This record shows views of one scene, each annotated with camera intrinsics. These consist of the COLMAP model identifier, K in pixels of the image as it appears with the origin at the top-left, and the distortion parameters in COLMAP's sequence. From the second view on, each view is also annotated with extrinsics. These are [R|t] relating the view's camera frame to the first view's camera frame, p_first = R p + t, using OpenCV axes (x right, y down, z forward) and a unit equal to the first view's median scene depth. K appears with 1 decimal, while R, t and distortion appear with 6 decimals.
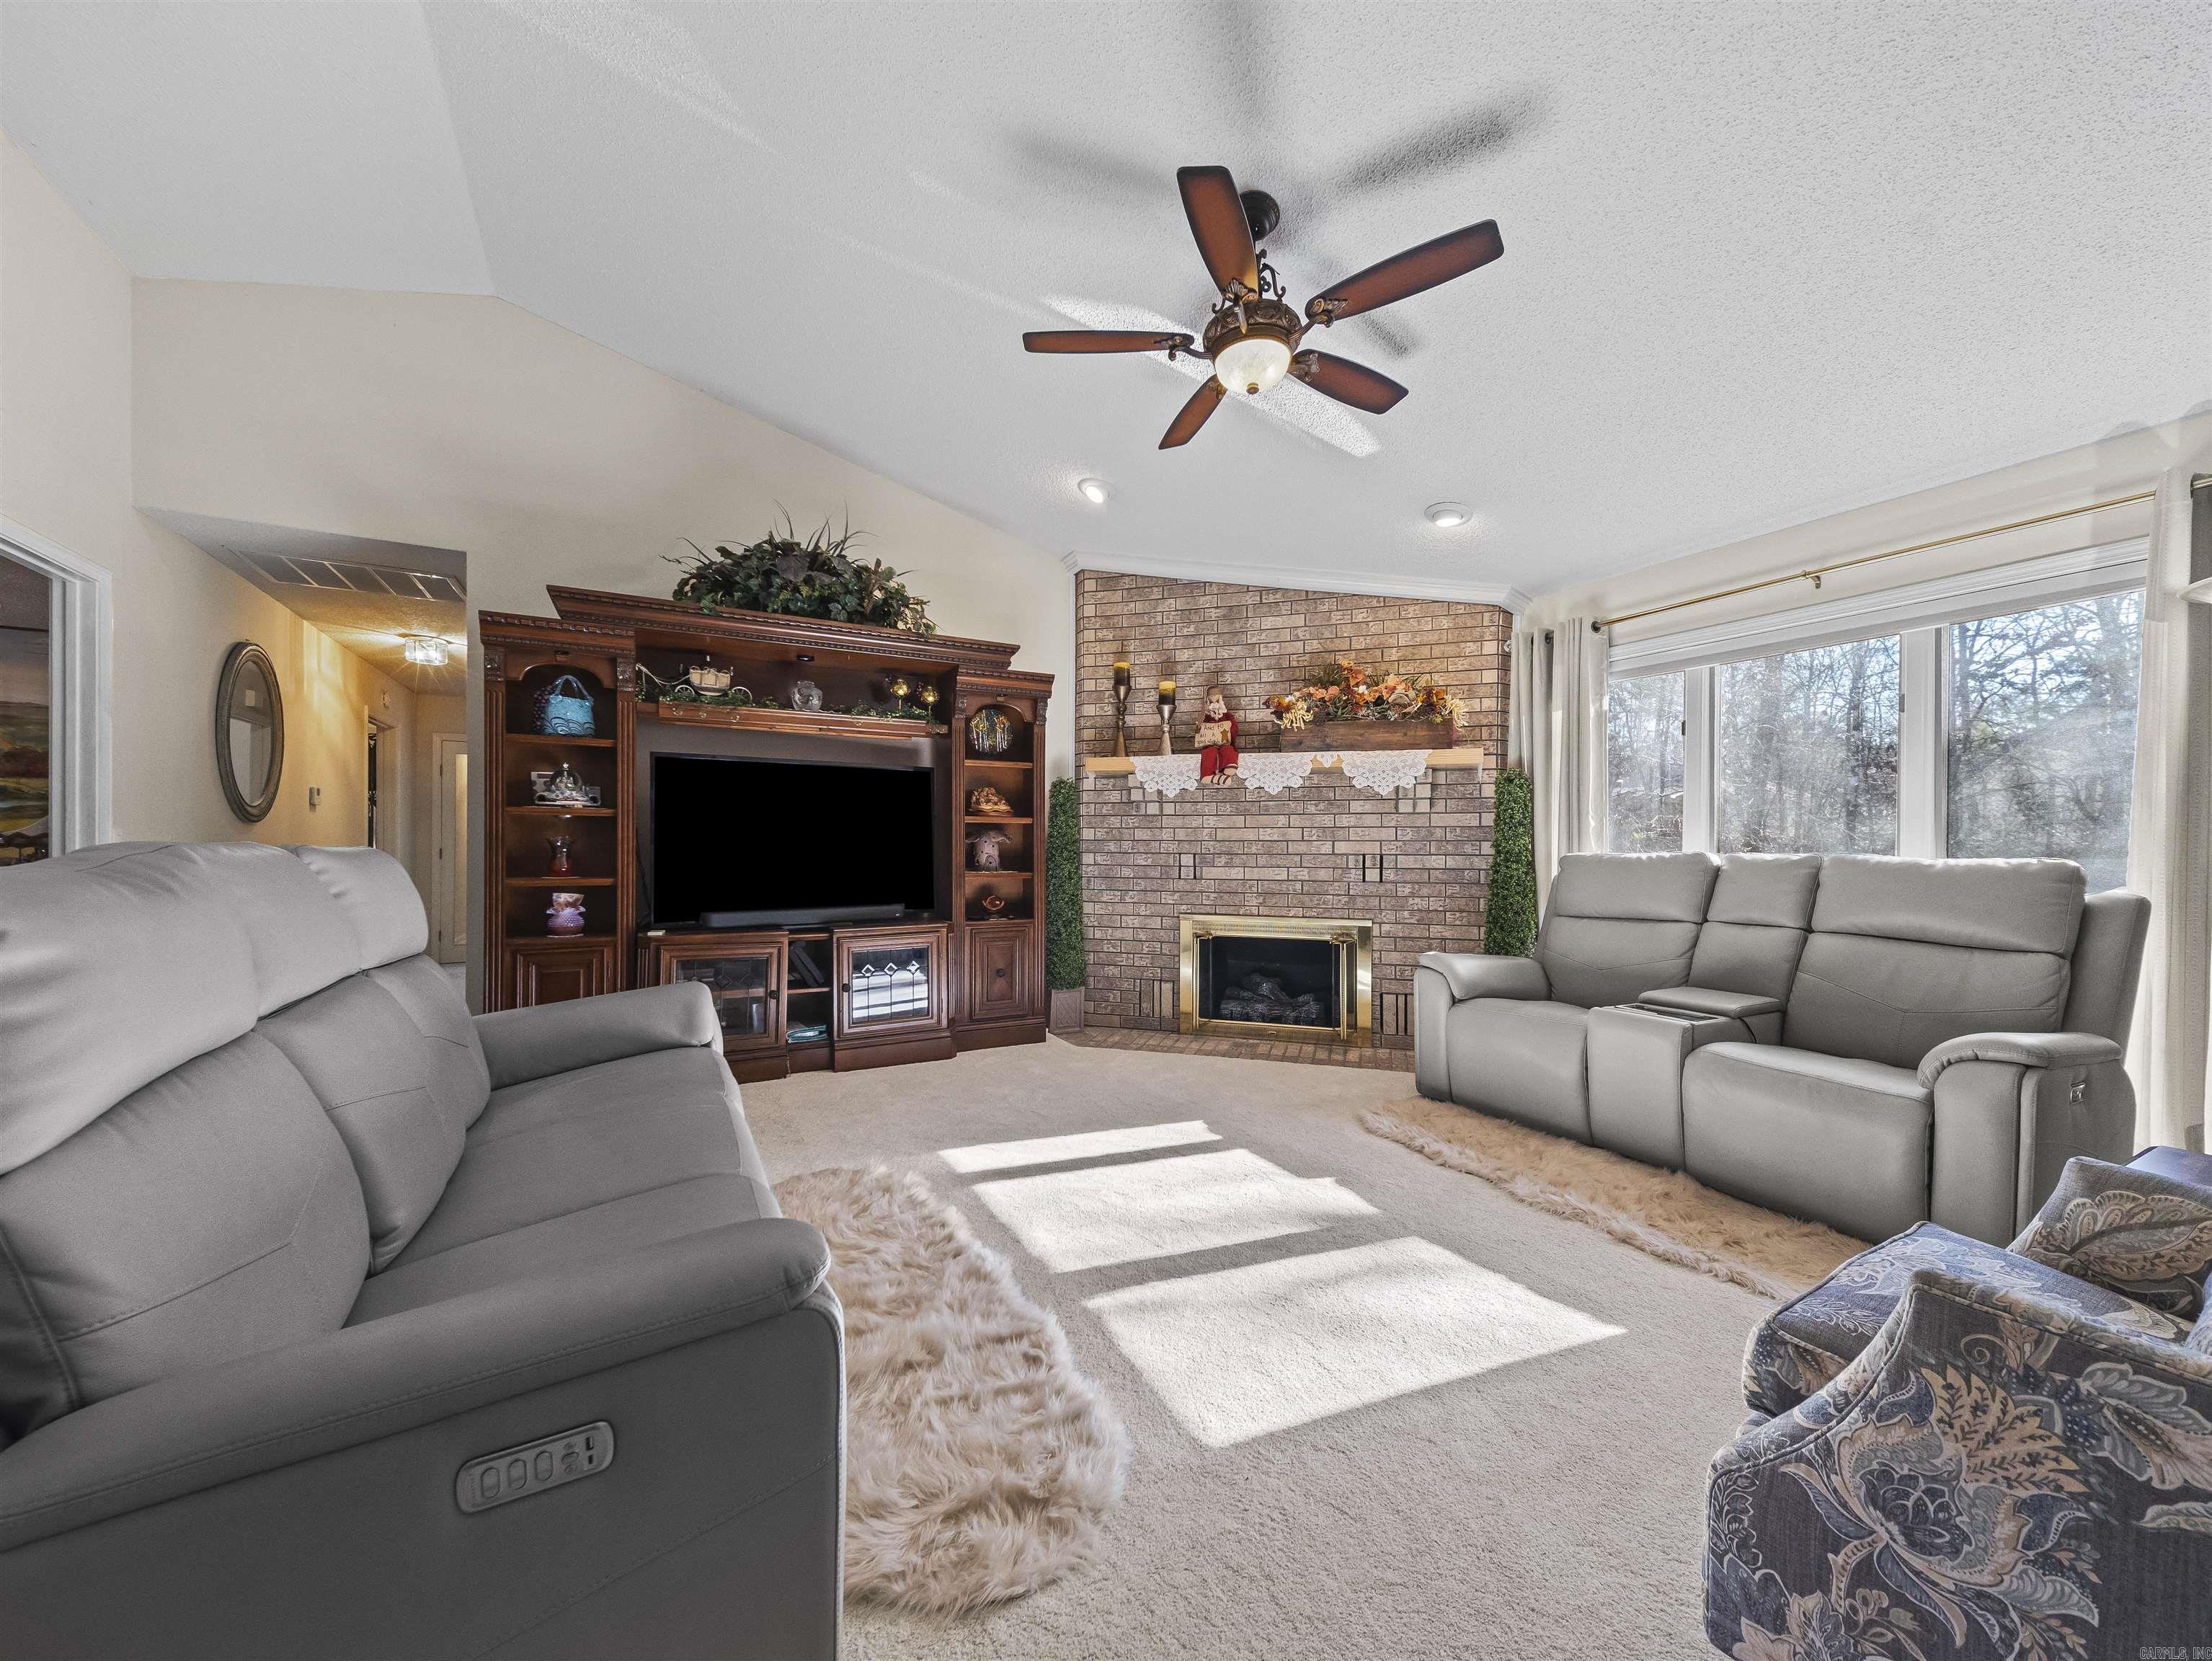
lens RADIAL K [[848.0, 0, 1100.8], [0, 848.0, 834.4], [0, 0, 1]] dist [0.043896, -0.013849]
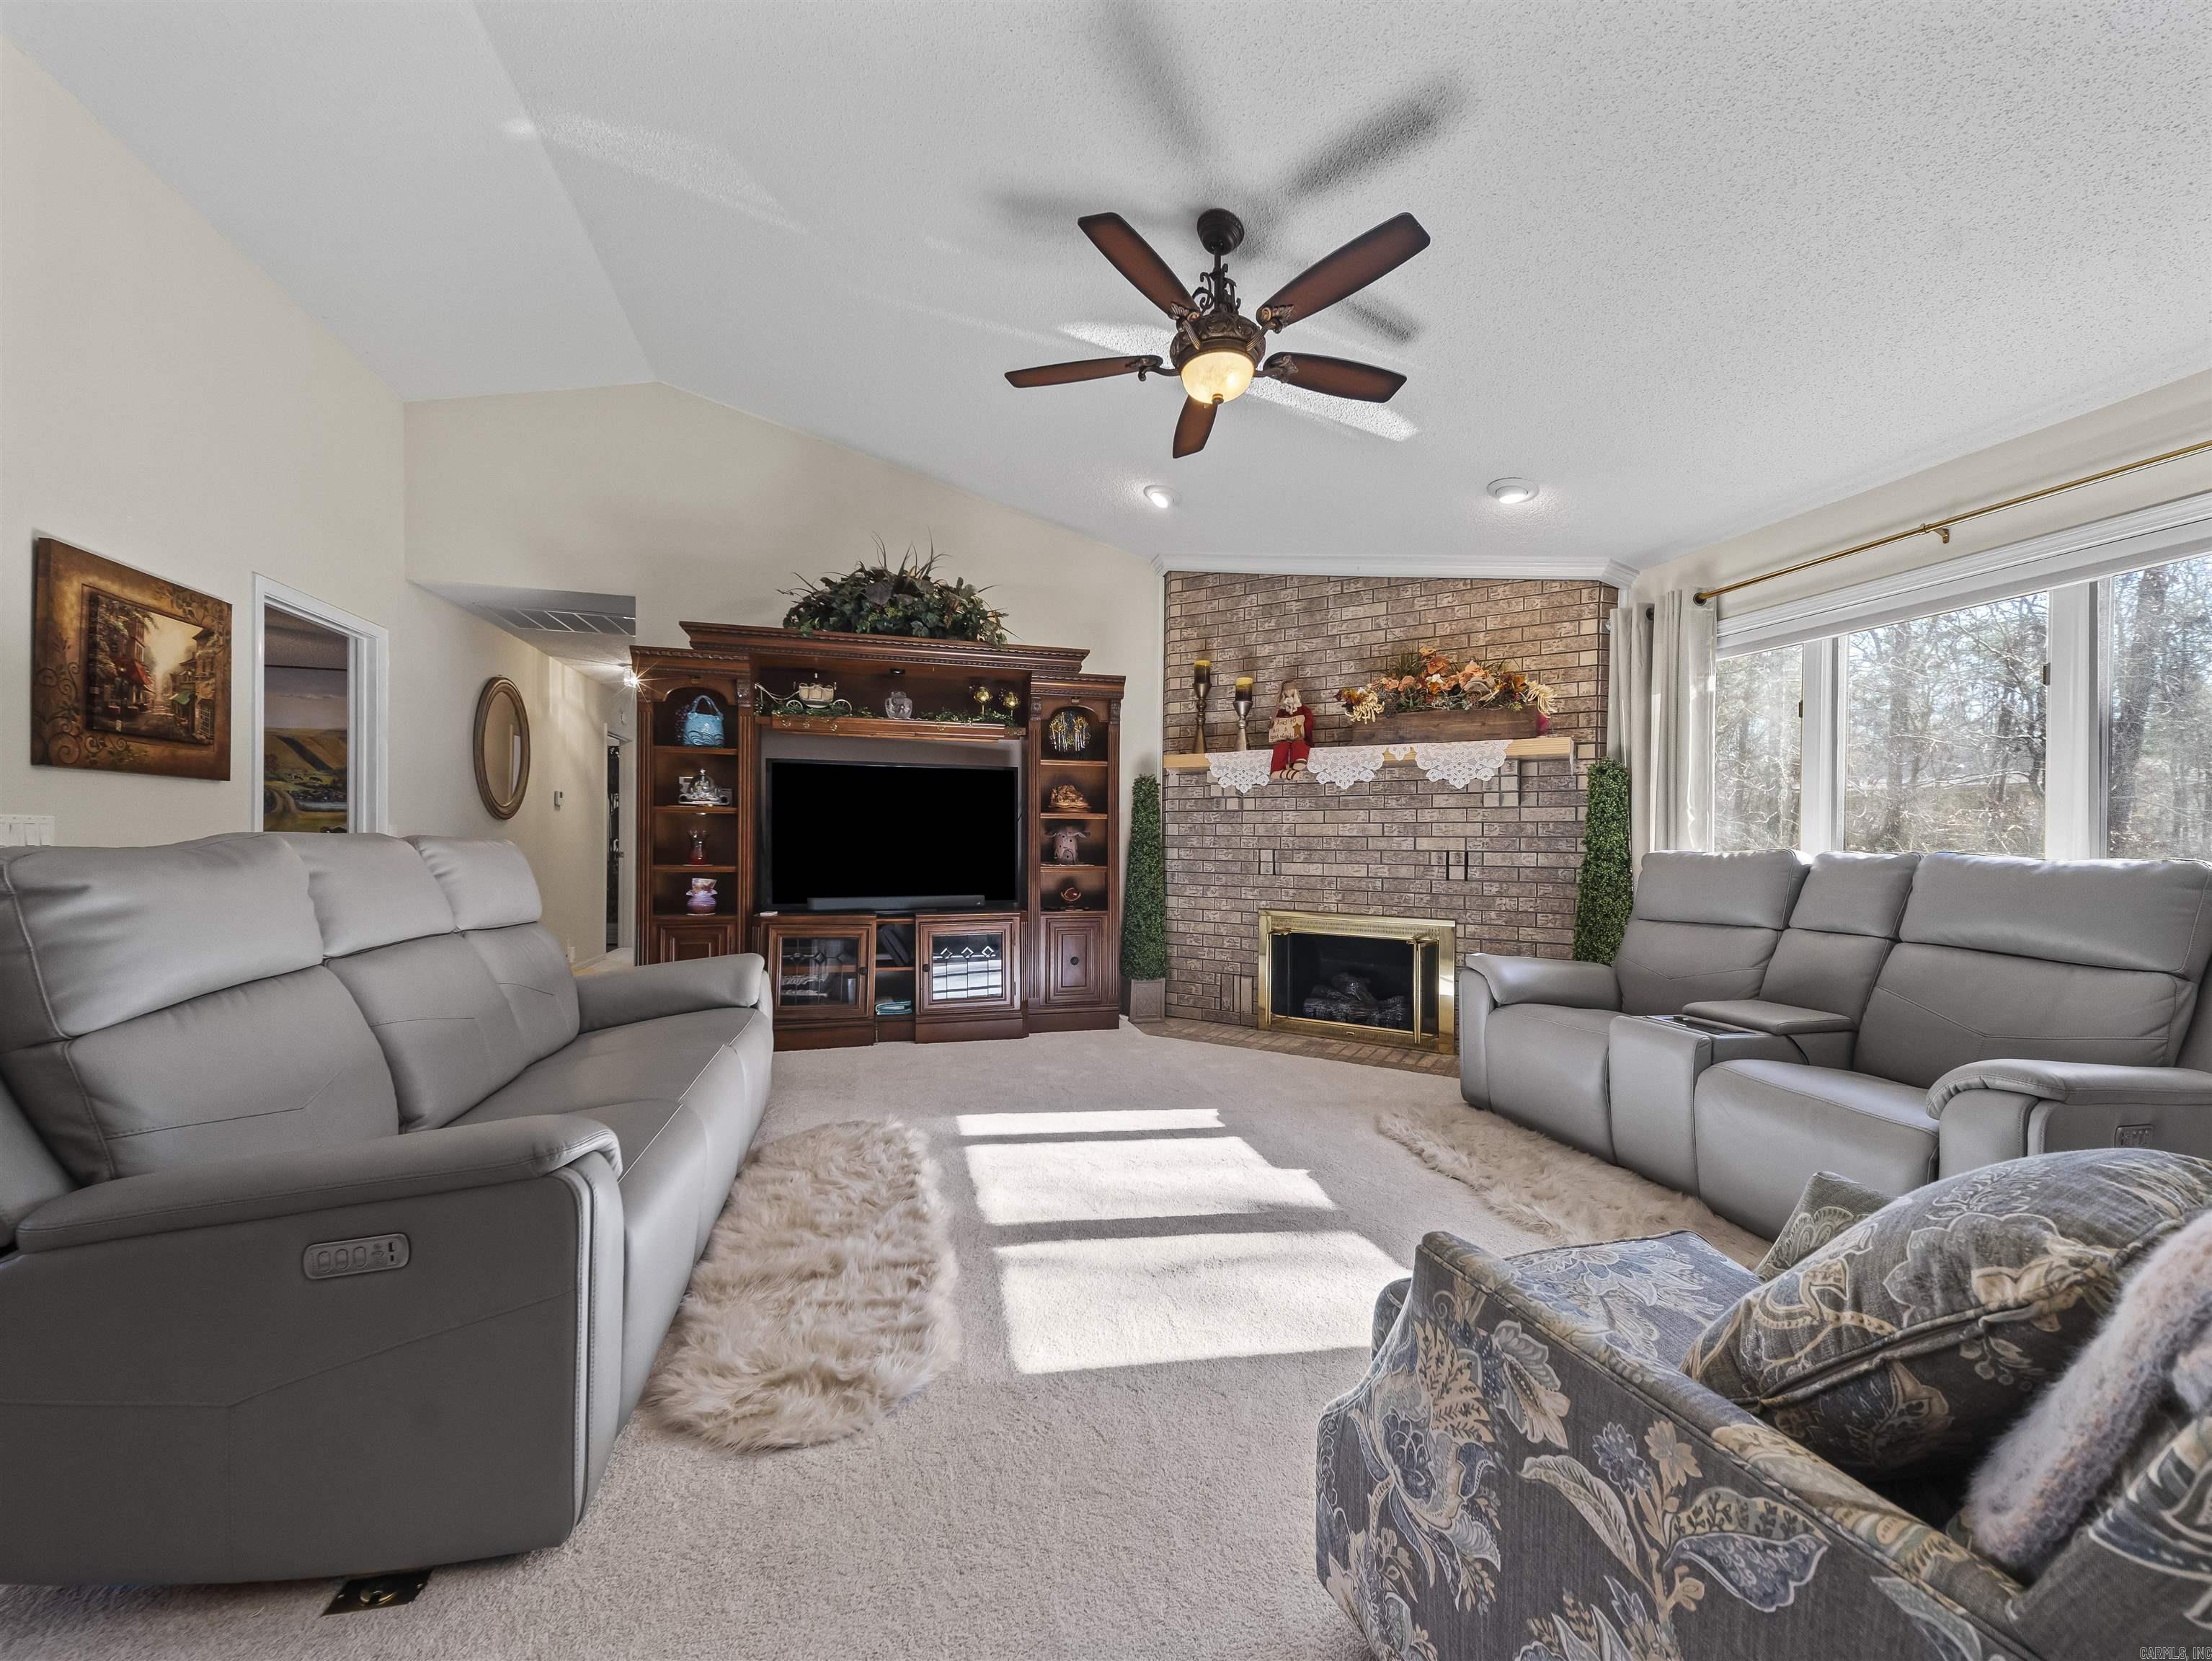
lens RADIAL K [[856.9, 0, 1106.0], [0, 856.9, 830.5], [0, 0, 1]] dist [0.042551, -0.014285]
pose [[0.972608, 0.001186, -0.232449, 0.185735], [-0.001193, 0.999999, 0.000110, 0.000956], [0.232449, 0.000170, 0.972608, -0.030237]]
